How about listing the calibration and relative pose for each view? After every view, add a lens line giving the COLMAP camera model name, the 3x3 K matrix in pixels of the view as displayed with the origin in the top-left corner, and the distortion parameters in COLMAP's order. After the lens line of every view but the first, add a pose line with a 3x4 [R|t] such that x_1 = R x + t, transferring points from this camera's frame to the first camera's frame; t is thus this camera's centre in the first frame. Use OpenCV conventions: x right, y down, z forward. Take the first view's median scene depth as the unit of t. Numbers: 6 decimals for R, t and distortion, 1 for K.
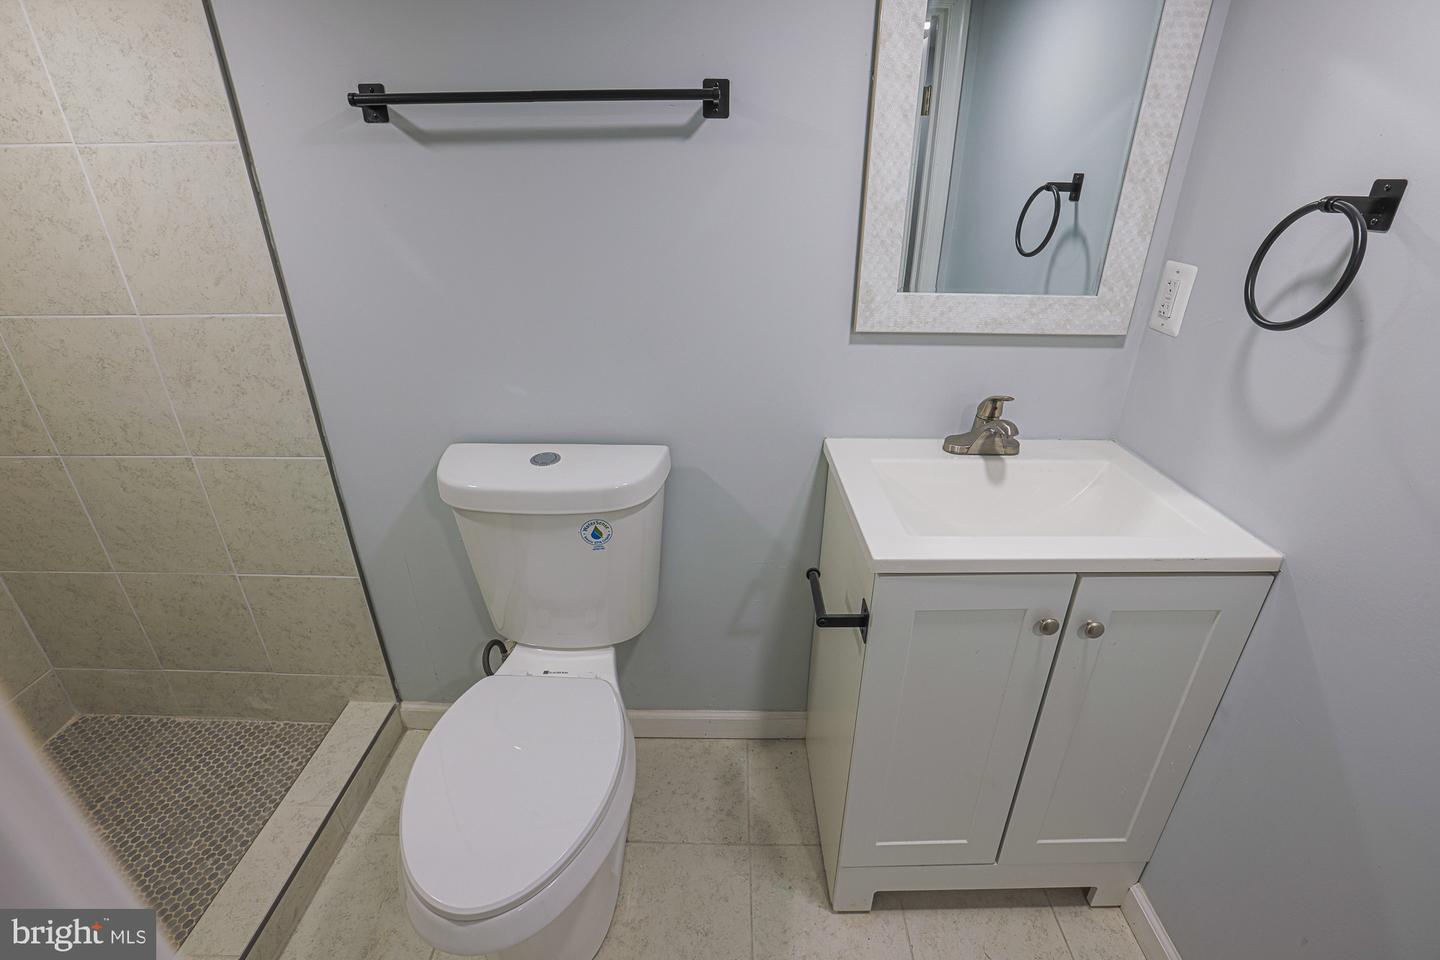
lens RADIAL K [[654.4, 0, 723.6], [0, 654.4, 486.5], [0, 0, 1]] dist [-0.041920, 0.008815]
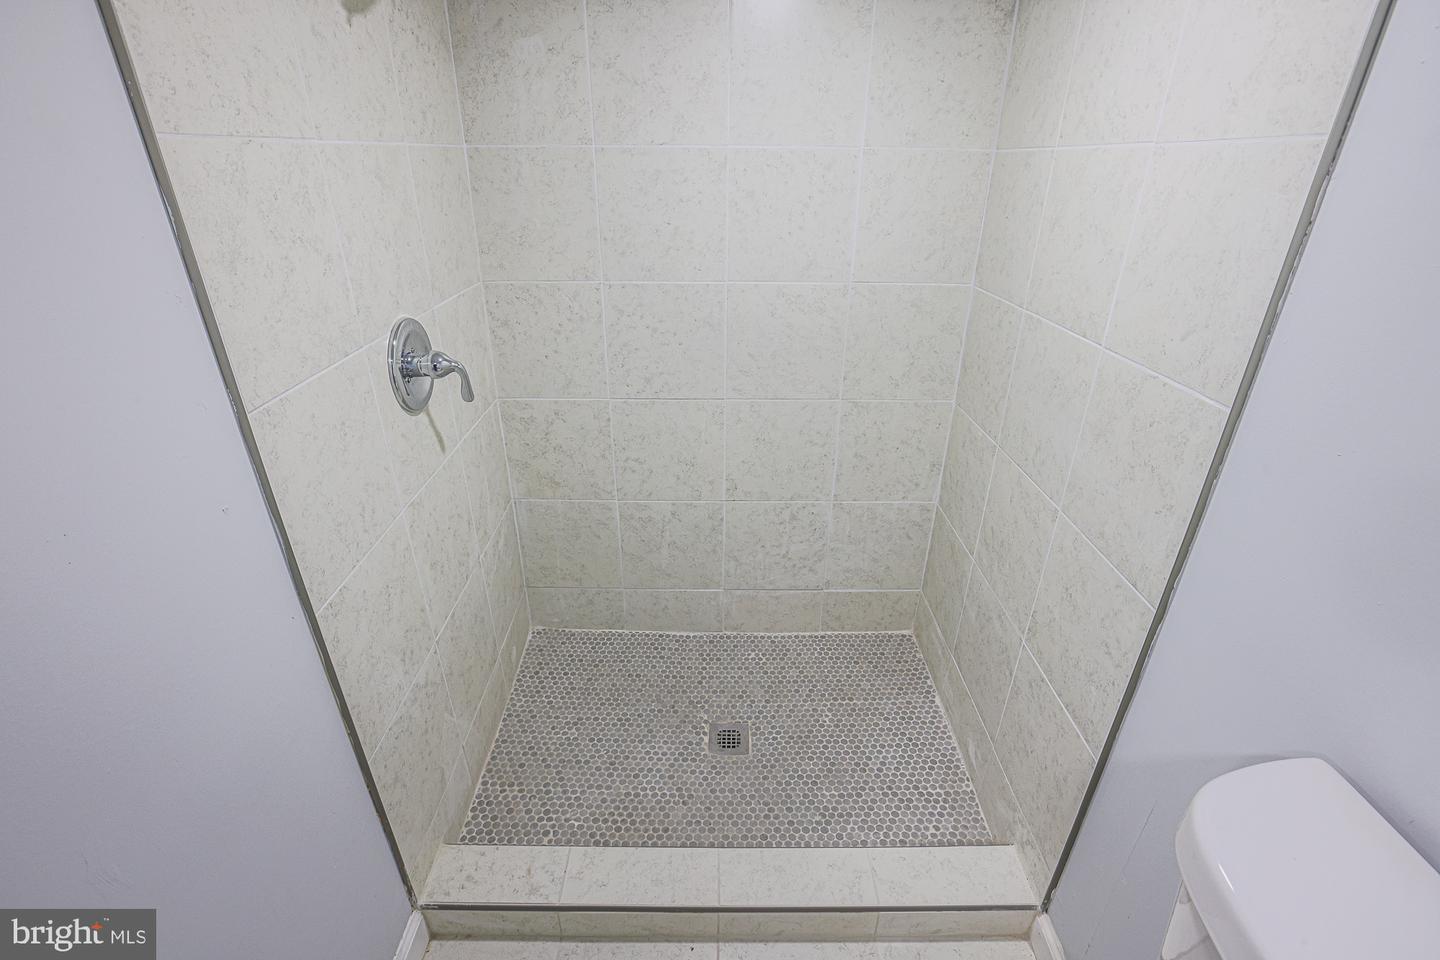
lens RADIAL K [[654.4, 0, 712.7], [0, 654.4, 477.4], [0, 0, 1]] dist [-0.041920, 0.008815]
pose [[0.006493, 0.430108, -0.902754, -0.081400], [-0.443884, 0.810196, 0.382817, -0.210858], [0.896061, 0.398232, 0.196178, 0.409454]]
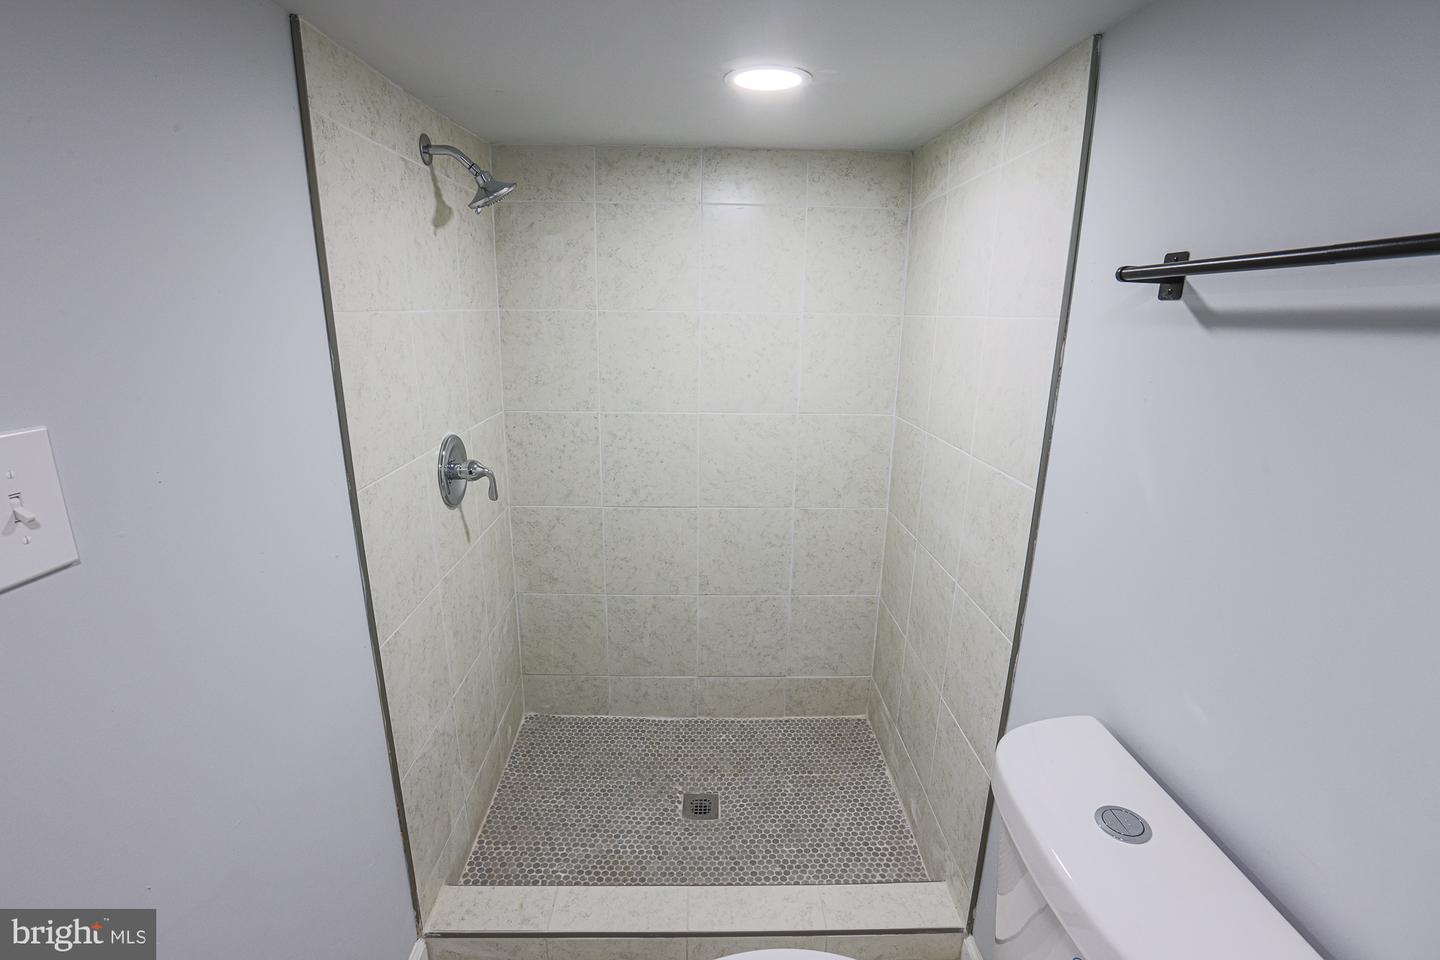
lens RADIAL K [[654.4, 0, 707.2], [0, 654.4, 482.9], [0, 0, 1]] dist [-0.041920, 0.008815]
pose [[0.019969, 0.245152, -0.969279, 0.190421], [-0.450595, 0.867638, 0.210162, -0.240073], [0.892505, 0.432555, 0.127790, 0.417669]]
